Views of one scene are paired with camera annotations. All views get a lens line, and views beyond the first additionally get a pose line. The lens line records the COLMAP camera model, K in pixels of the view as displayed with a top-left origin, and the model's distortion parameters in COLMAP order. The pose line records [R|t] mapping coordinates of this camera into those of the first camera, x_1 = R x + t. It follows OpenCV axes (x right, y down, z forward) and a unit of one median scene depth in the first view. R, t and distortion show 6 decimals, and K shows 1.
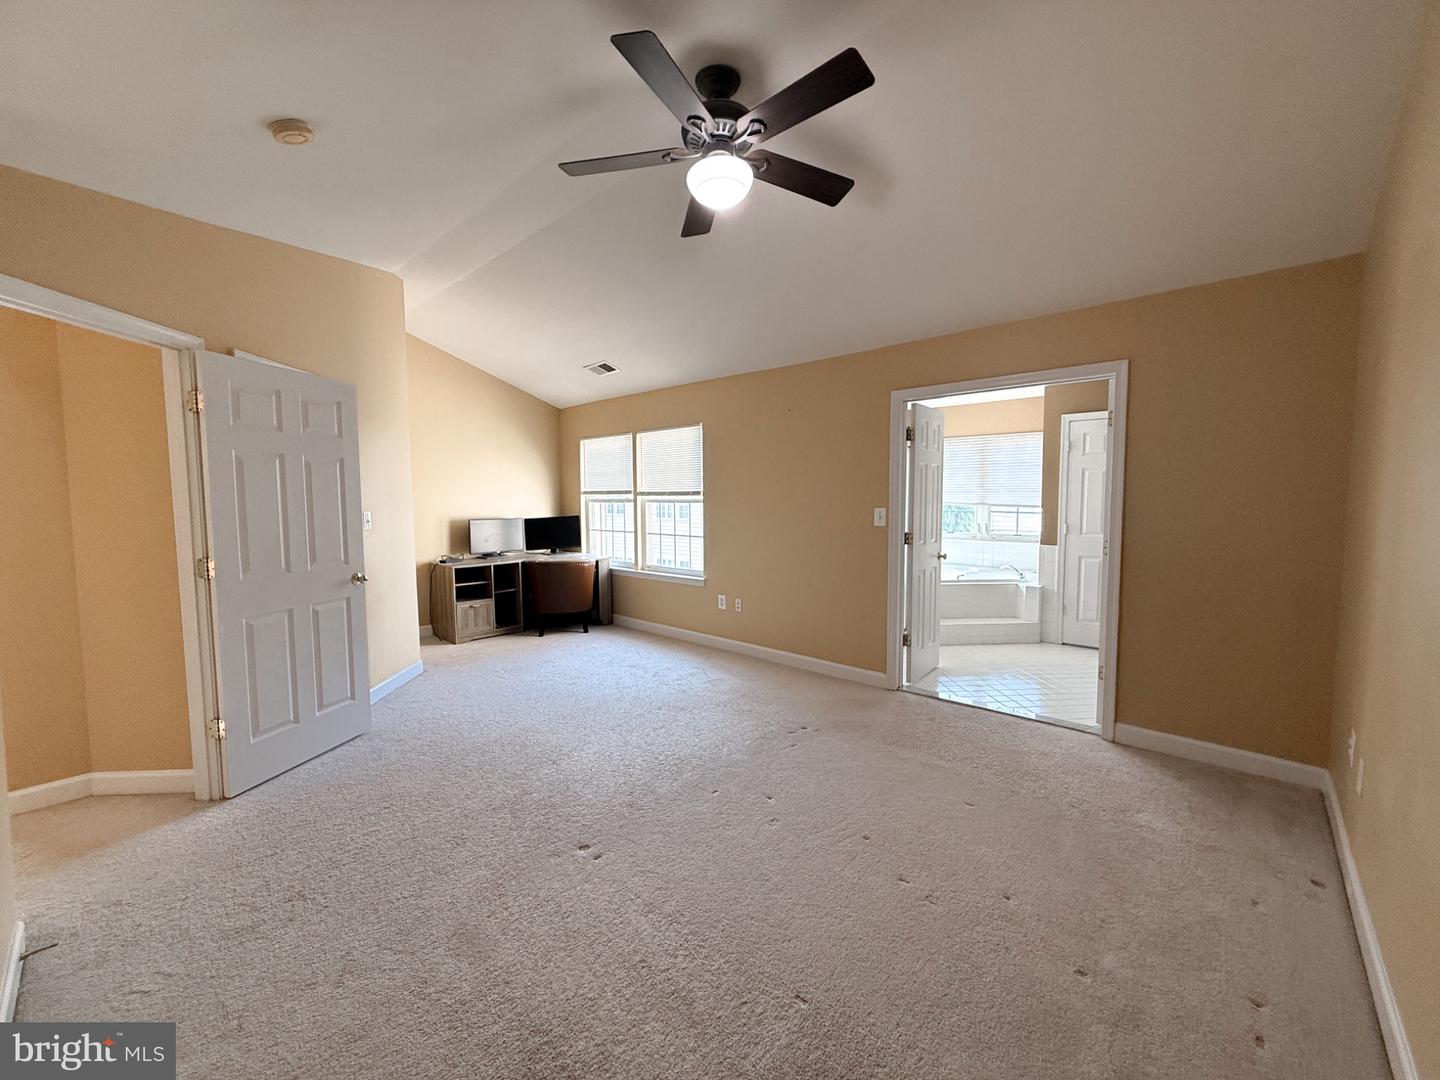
lens RADIAL K [[575.4, 0, 722.7], [0, 575.4, 535.0], [0, 0, 1]] dist [-0.000558, 0.000323]
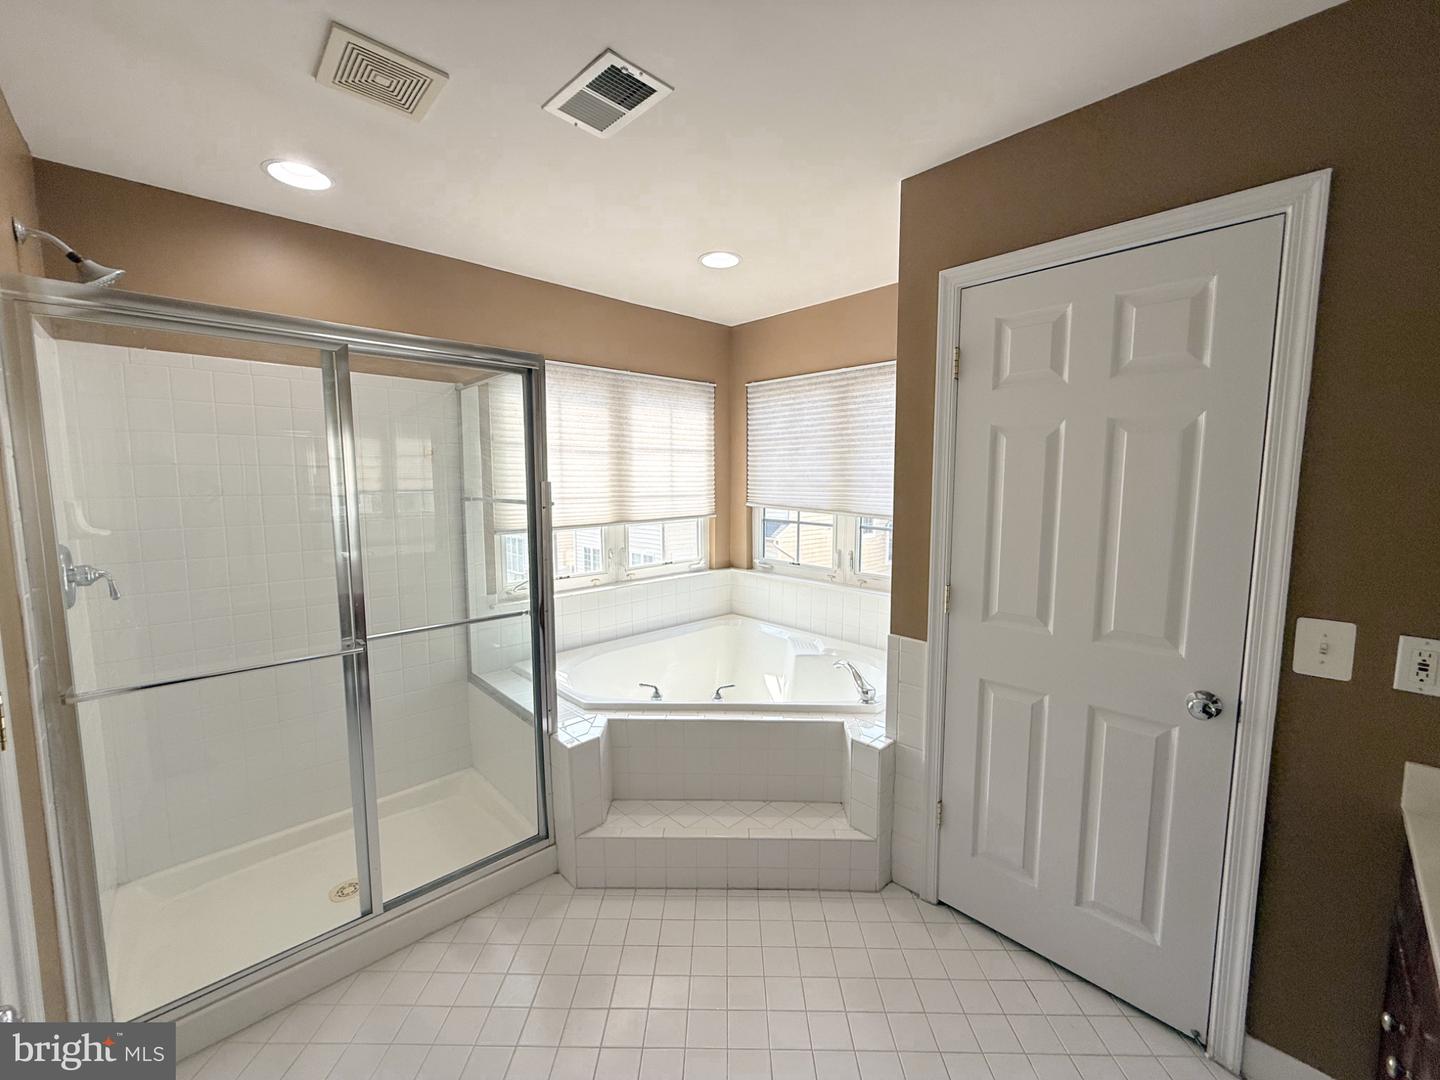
lens RADIAL K [[573.9, 0, 715.5], [0, 573.9, 536.7], [0, 0, 1]] dist [-0.000426, 0.000256]
pose [[0.998680, 0.008882, -0.050591, 0.465457], [-0.007206, 0.999422, 0.033214, -0.058968], [0.050857, -0.032805, 0.998167, 0.632864]]
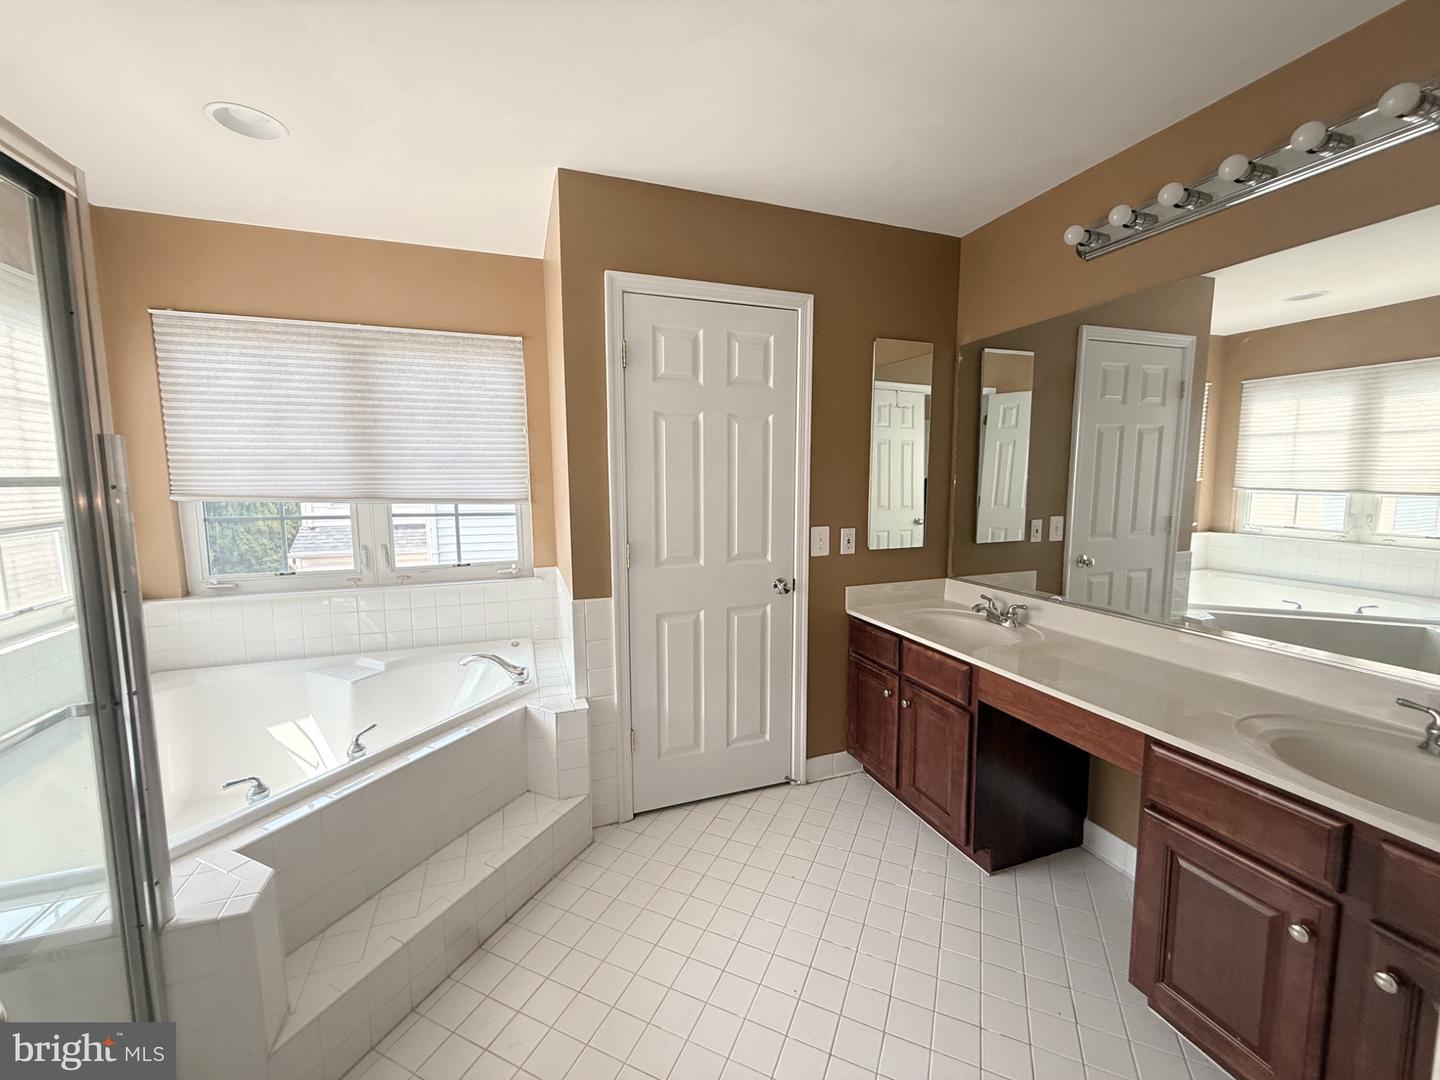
lens RADIAL K [[575.4, 0, 722.7], [0, 575.4, 535.0], [0, 0, 1]] dist [-0.000558, 0.000323]
pose [[0.447084, -0.094632, 0.889472, 0.253705], [0.065321, 0.995187, 0.073046, -0.050982], [-0.892104, 0.025444, 0.451113, 0.741251]]
